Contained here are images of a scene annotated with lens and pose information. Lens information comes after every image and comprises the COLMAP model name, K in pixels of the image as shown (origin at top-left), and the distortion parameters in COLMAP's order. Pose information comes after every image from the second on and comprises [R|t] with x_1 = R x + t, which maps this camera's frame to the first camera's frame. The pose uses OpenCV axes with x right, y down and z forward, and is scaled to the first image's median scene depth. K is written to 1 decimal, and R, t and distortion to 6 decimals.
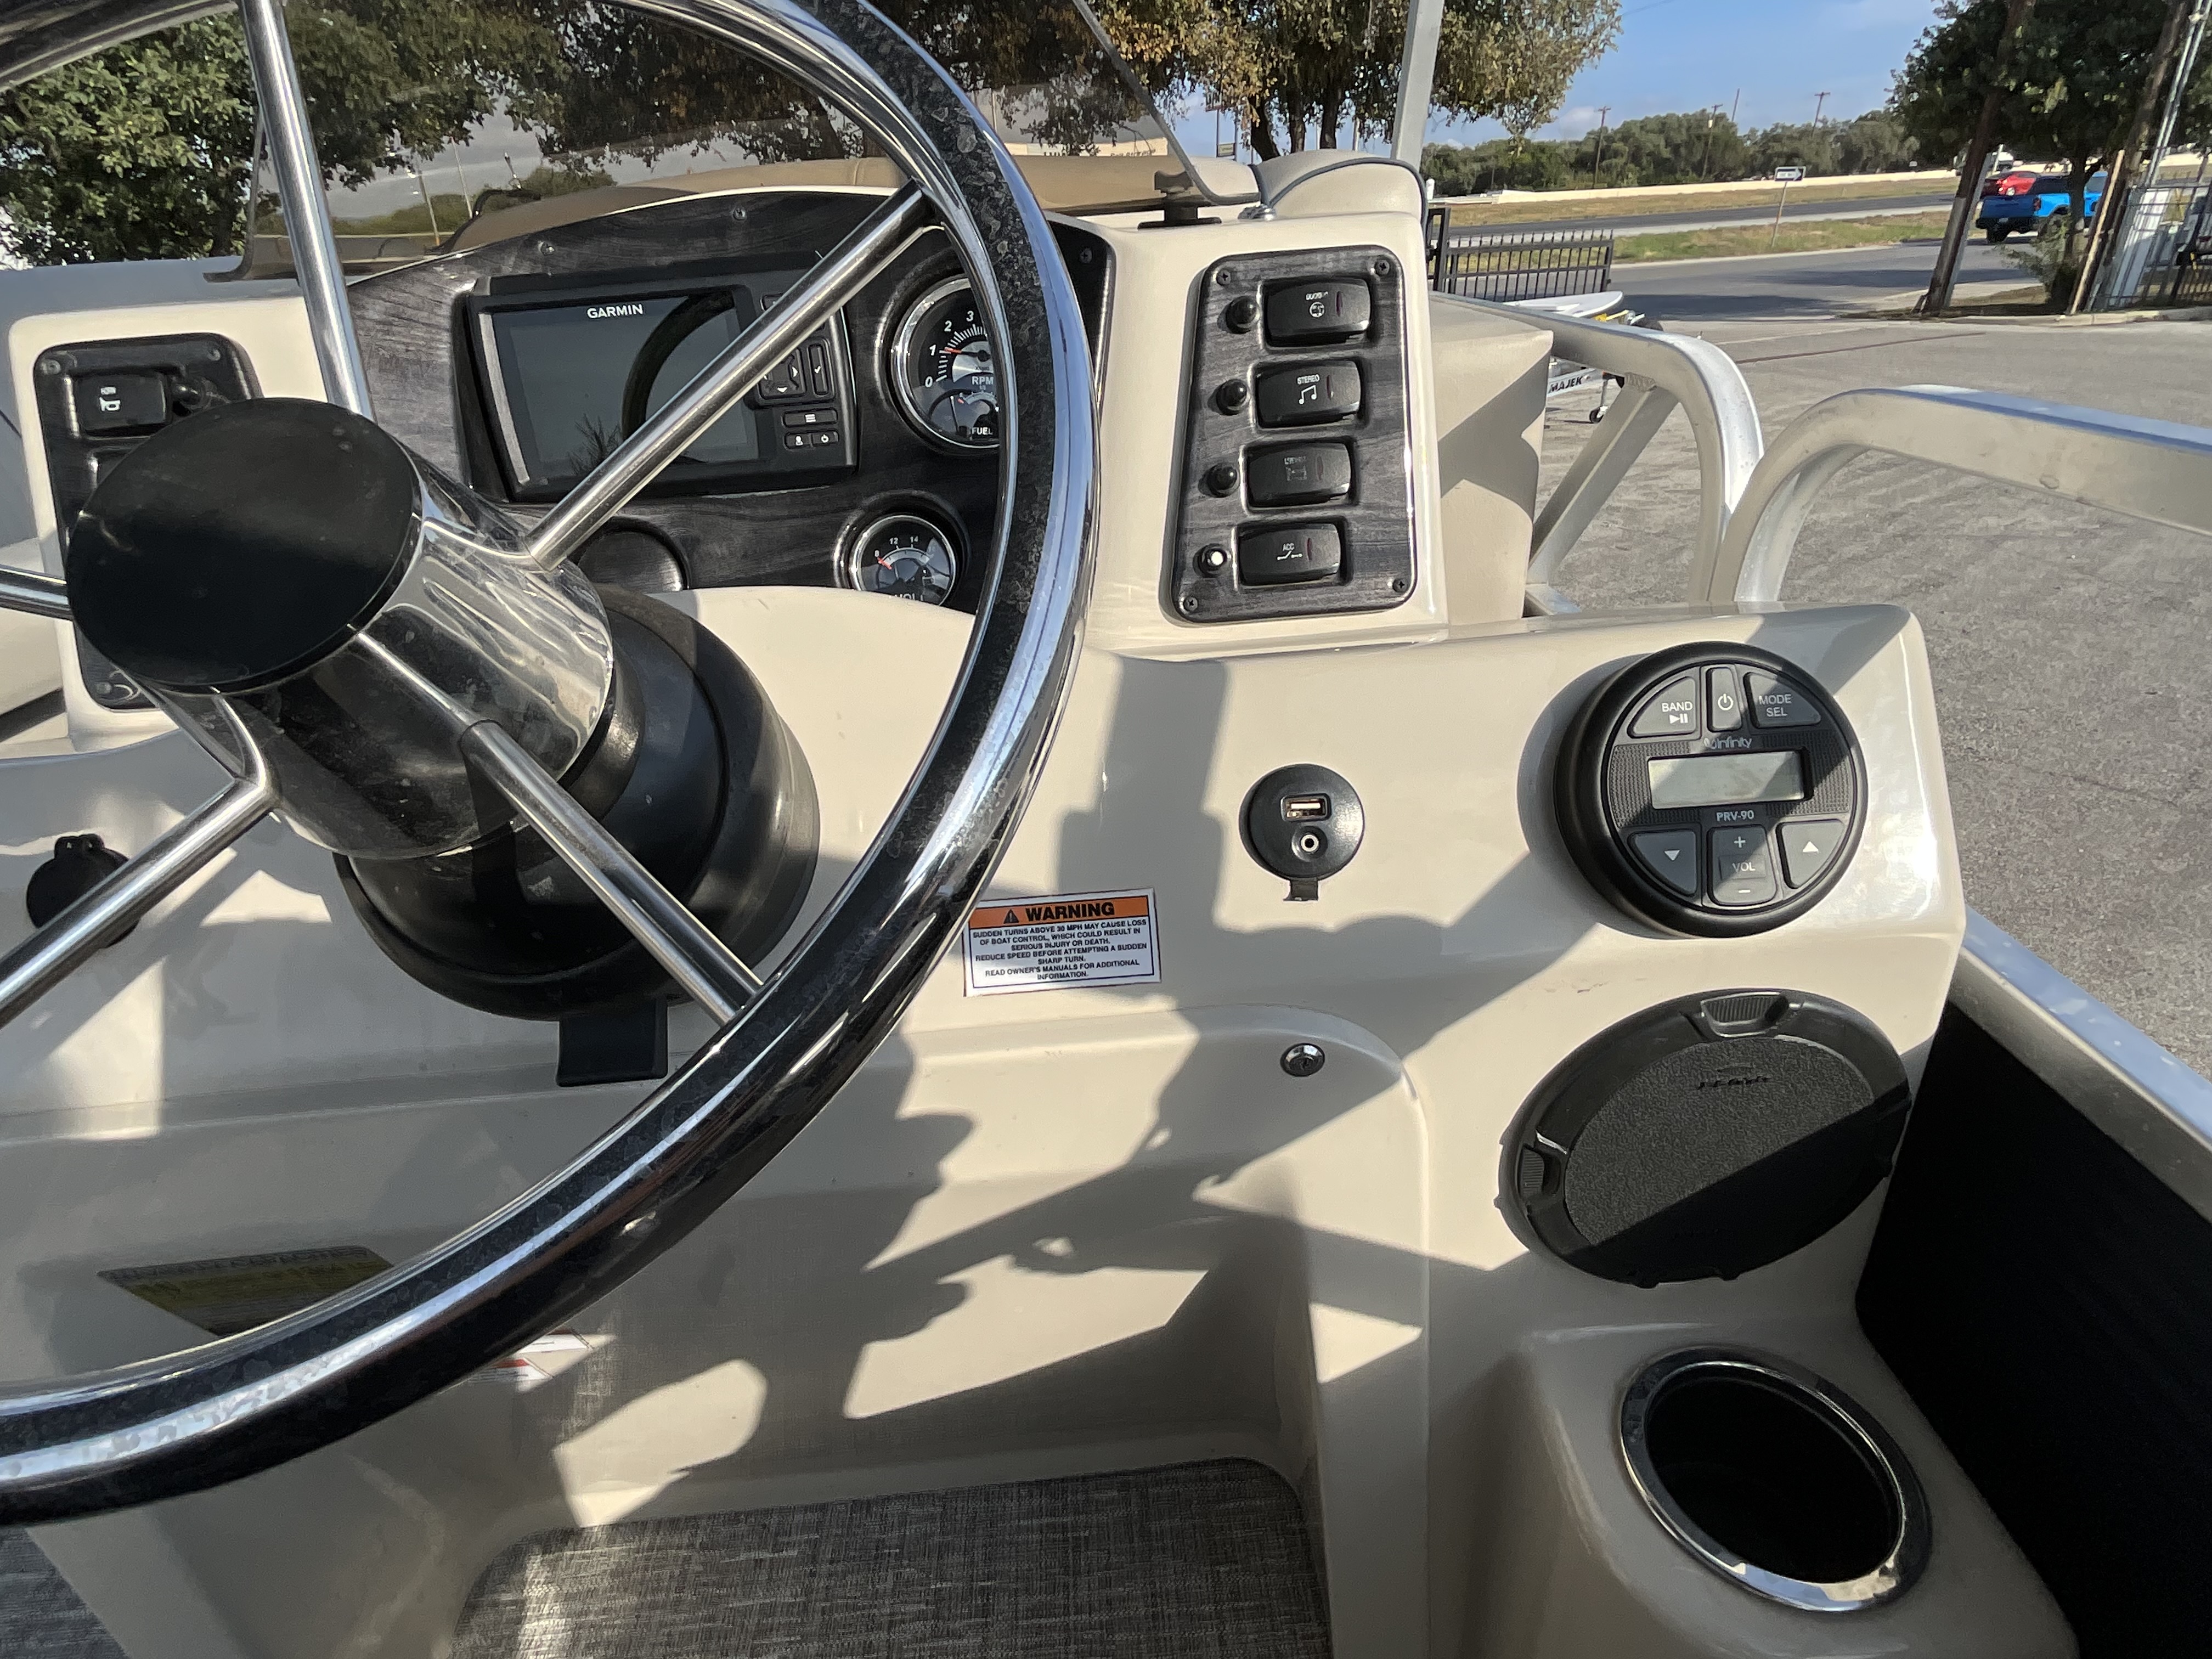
lens RADIAL K [[1145.0, 0, 1104.5], [0, 1145.0, 831.5], [0, 0, 1]] dist [-0.003904, 0.003369]
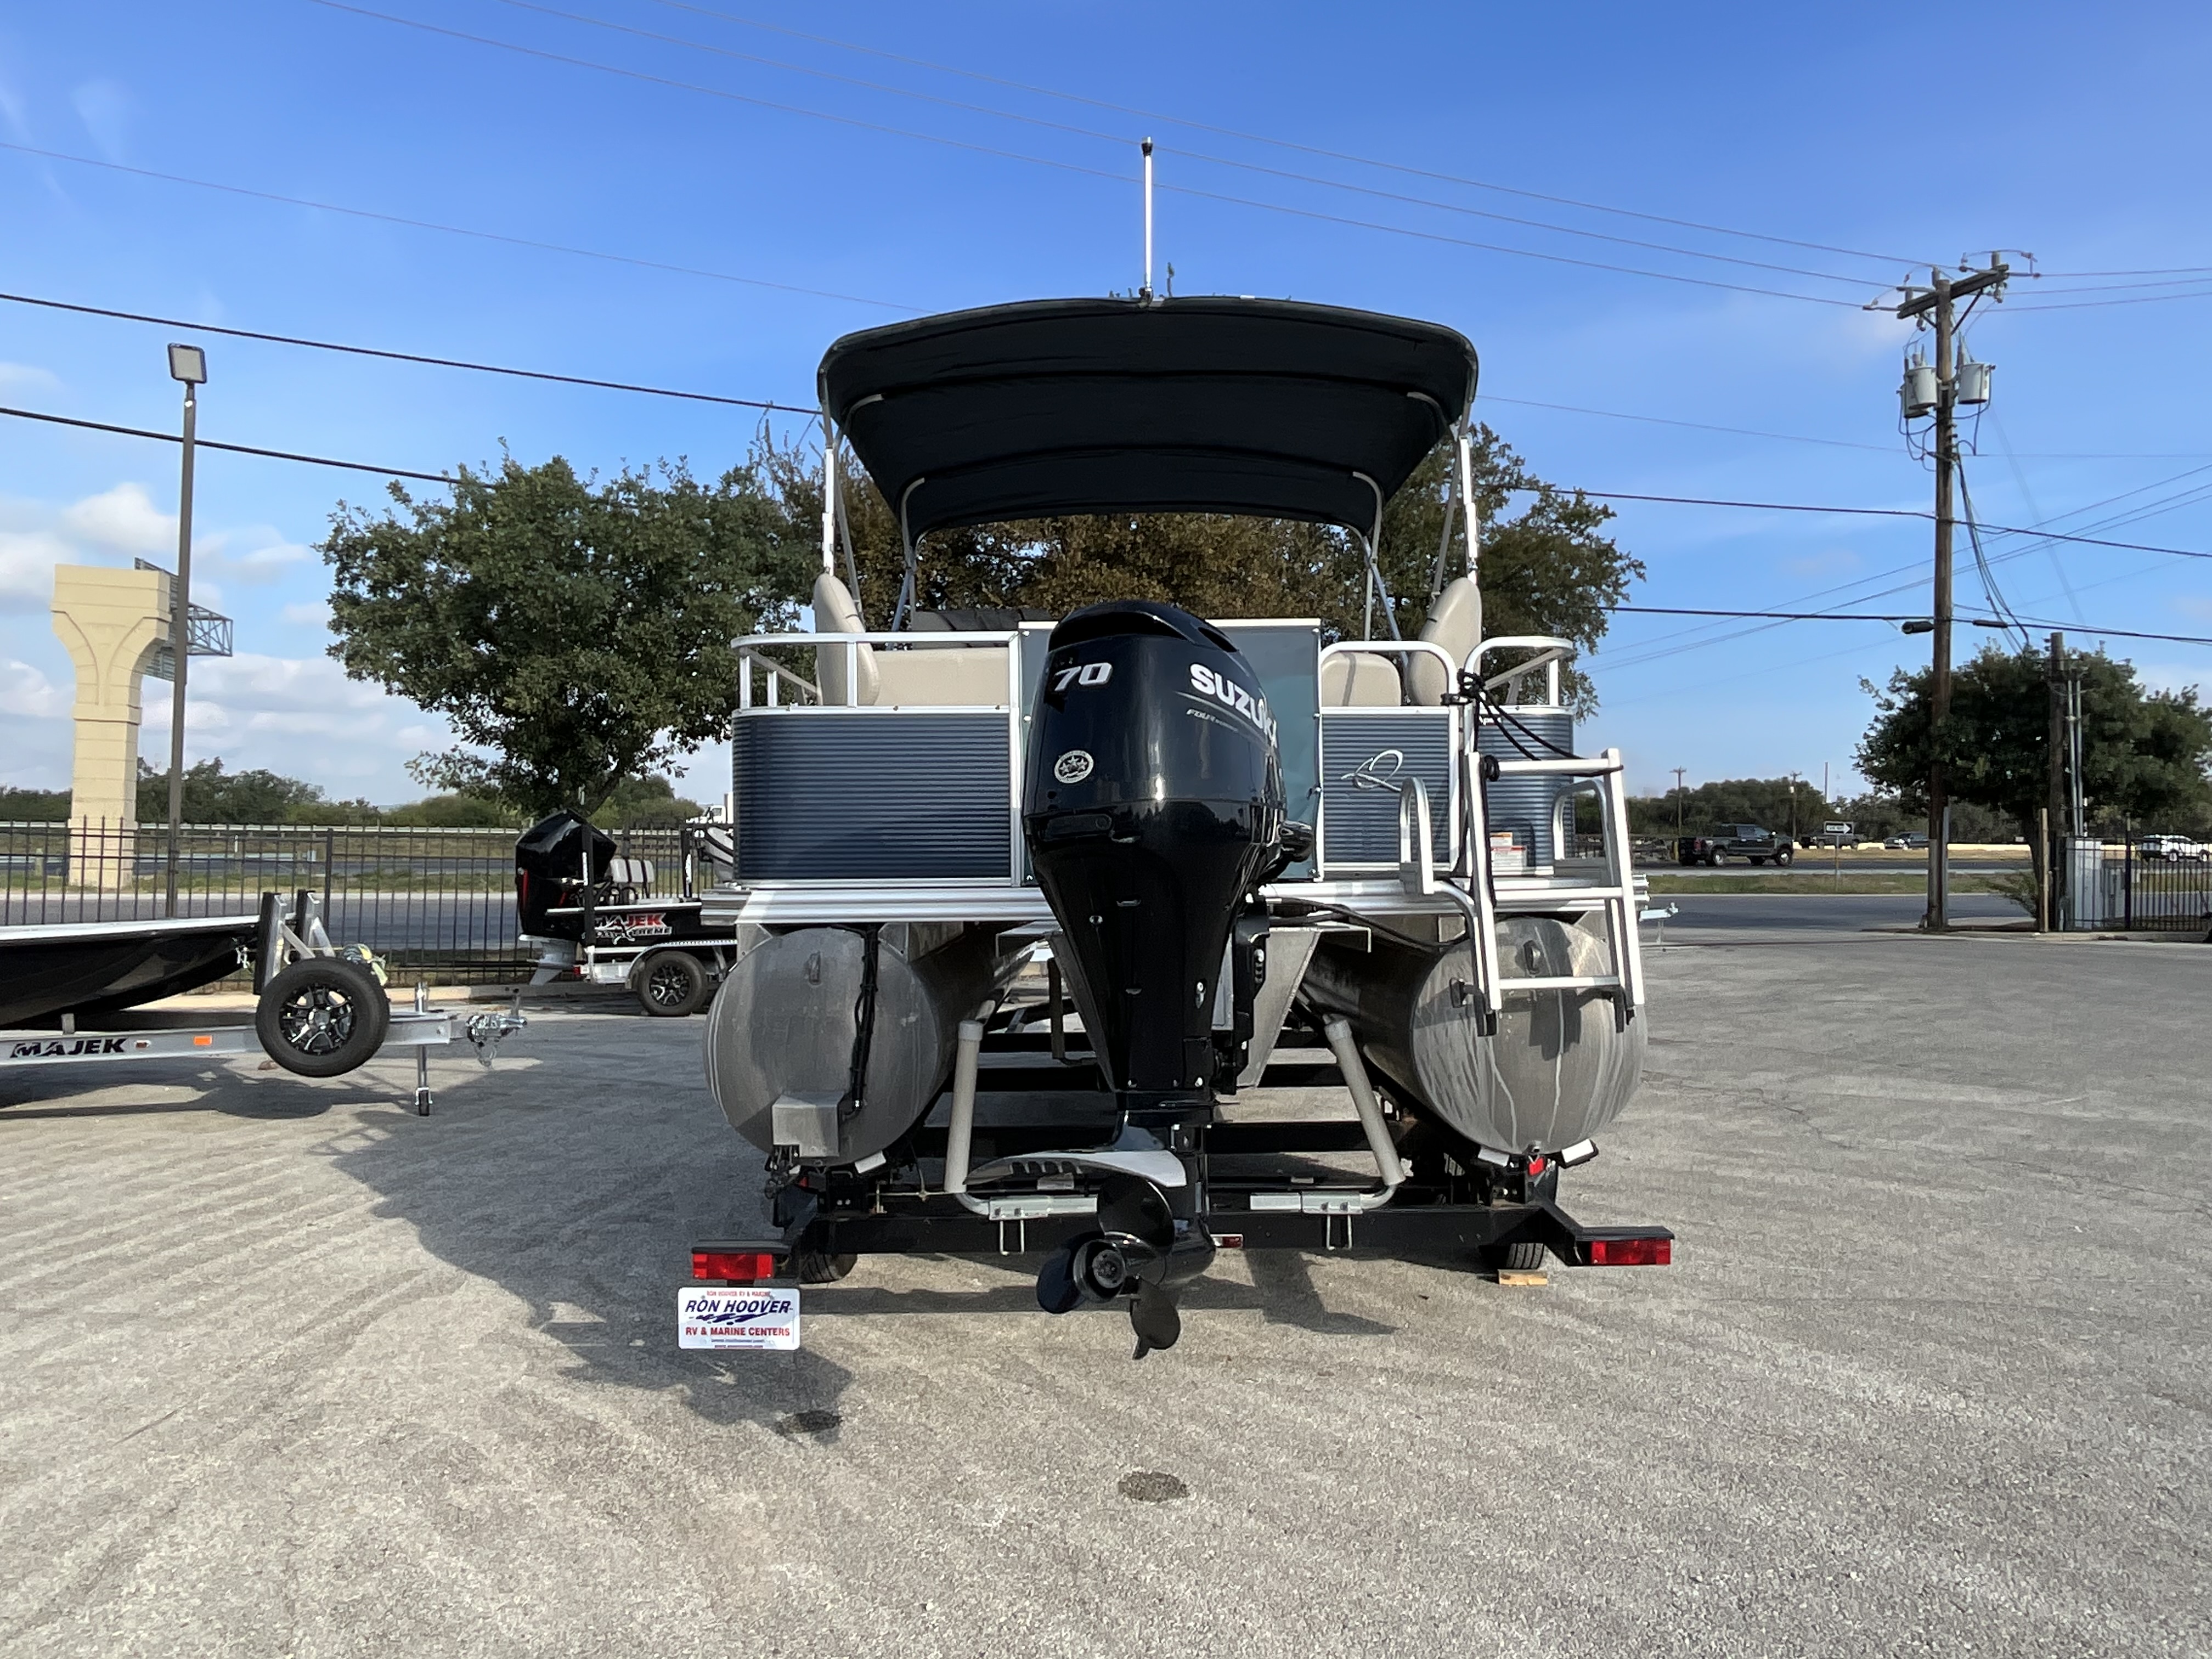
lens RADIAL K [[1387.3, 0, 1102.3], [0, 1387.3, 867.4], [0, 0, 1]] dist [-0.025849, 0.023773]
pose [[0.997466, 0.054310, -0.045957, -0.074143], [-0.069329, 0.887003, -0.456530, 0.407057], [0.015970, 0.458559, 0.888520, -0.590781]]
